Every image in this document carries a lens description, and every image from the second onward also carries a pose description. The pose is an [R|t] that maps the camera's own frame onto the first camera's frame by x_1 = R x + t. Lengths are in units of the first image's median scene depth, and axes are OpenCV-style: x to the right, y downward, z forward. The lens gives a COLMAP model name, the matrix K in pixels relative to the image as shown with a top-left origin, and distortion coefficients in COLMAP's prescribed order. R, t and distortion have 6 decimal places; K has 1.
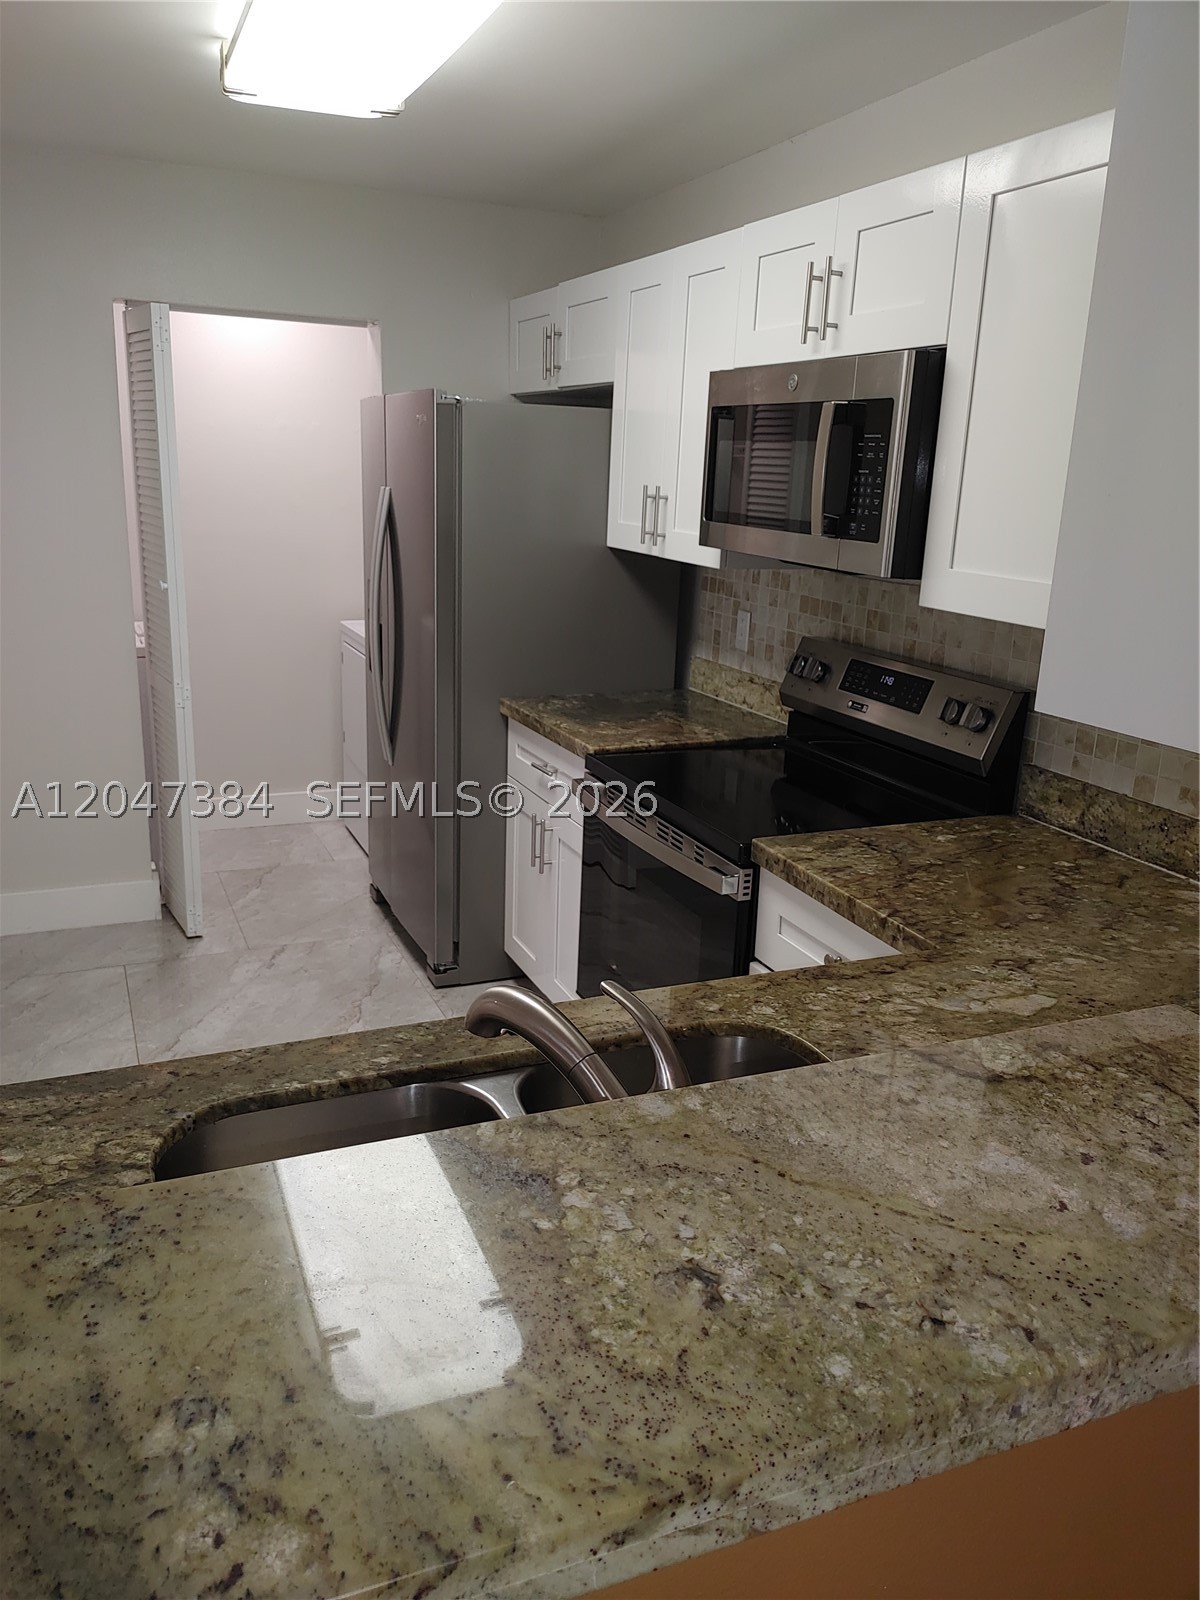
lens RADIAL K [[1212.2, 0, 600.0], [0, 1212.2, 800.0], [0, 0, 1]] dist [0.088357, -0.104838]
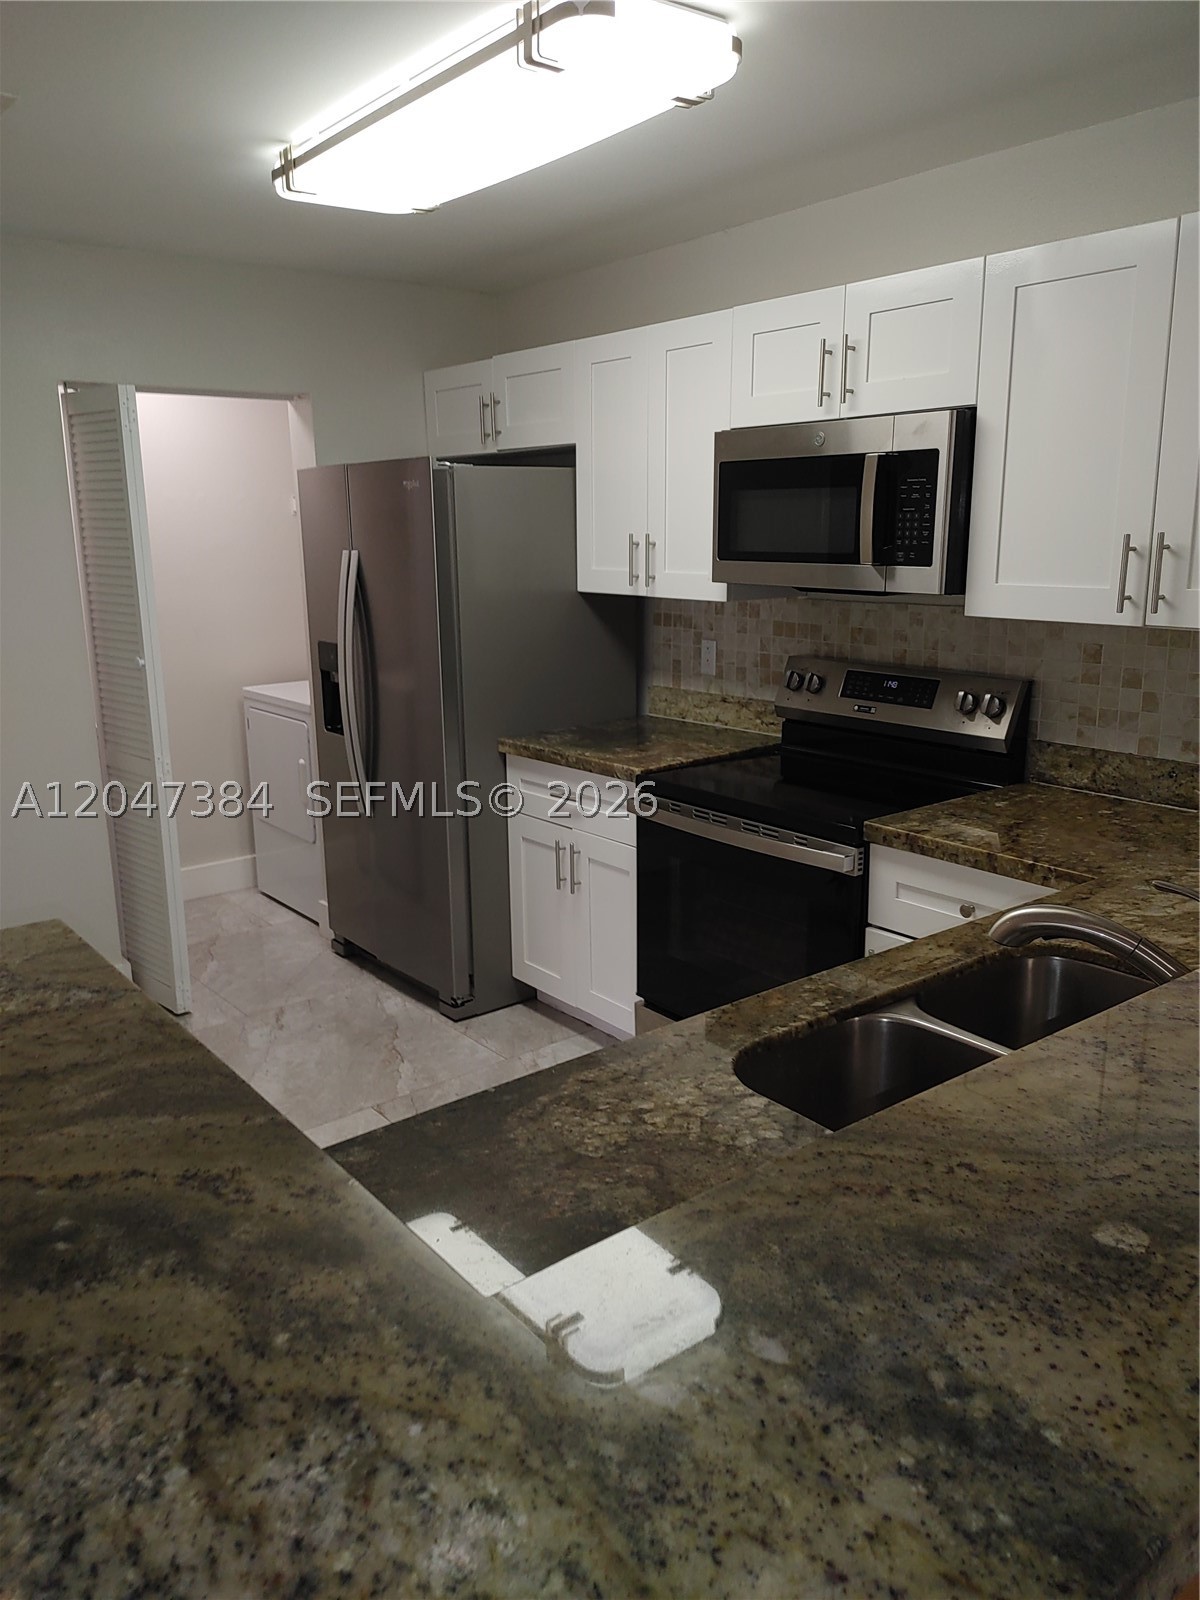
lens RADIAL K [[1212.2, 0, 600.0], [0, 1212.2, 800.0], [0, 0, 1]] dist [0.088357, -0.104838]
pose [[0.964510, -0.109706, 0.240178, -0.319559], [0.118772, 0.992642, -0.023559, 0.006662], [-0.235826, 0.051249, 0.970443, -0.067327]]
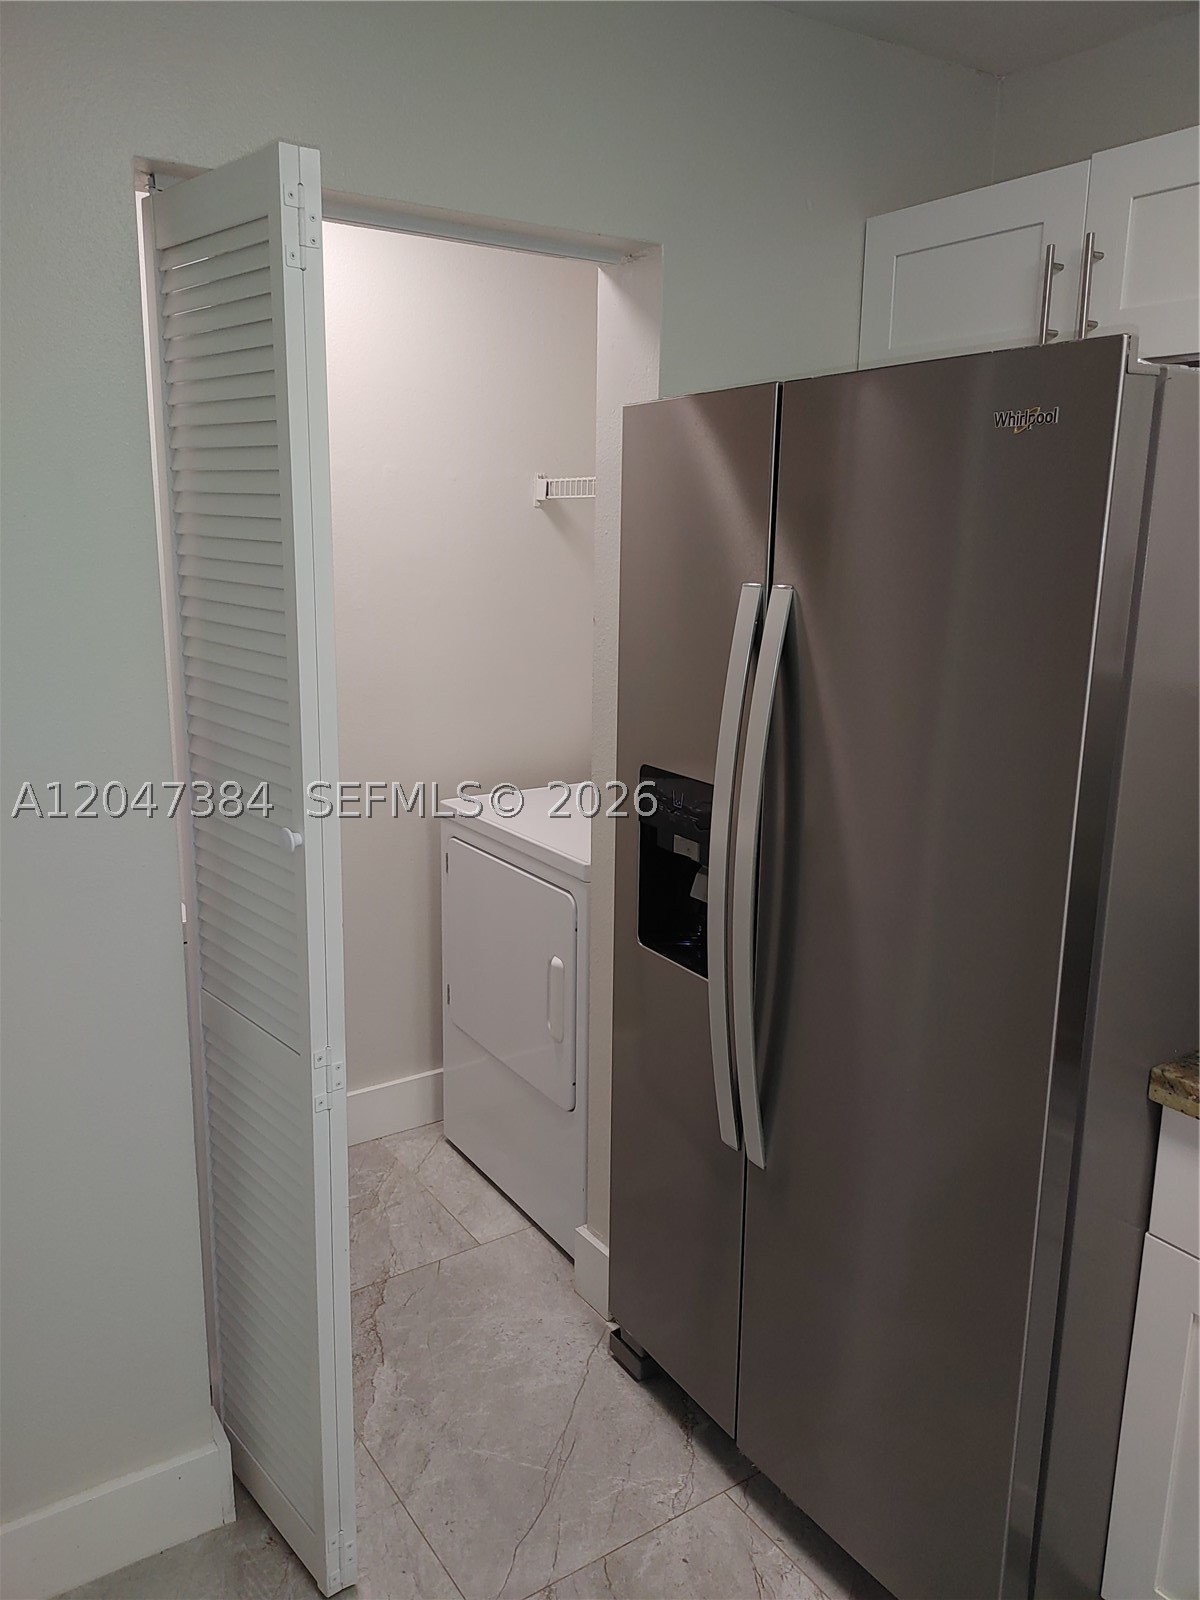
lens RADIAL K [[1212.2, 0, 600.0], [0, 1212.2, 800.0], [0, 0, 1]] dist [0.088357, -0.104838]
pose [[0.983186, -0.063800, 0.171097, -0.419543], [0.069616, 0.997175, -0.028205, -0.221780], [-0.168814, 0.039642, 0.984850, 0.746518]]
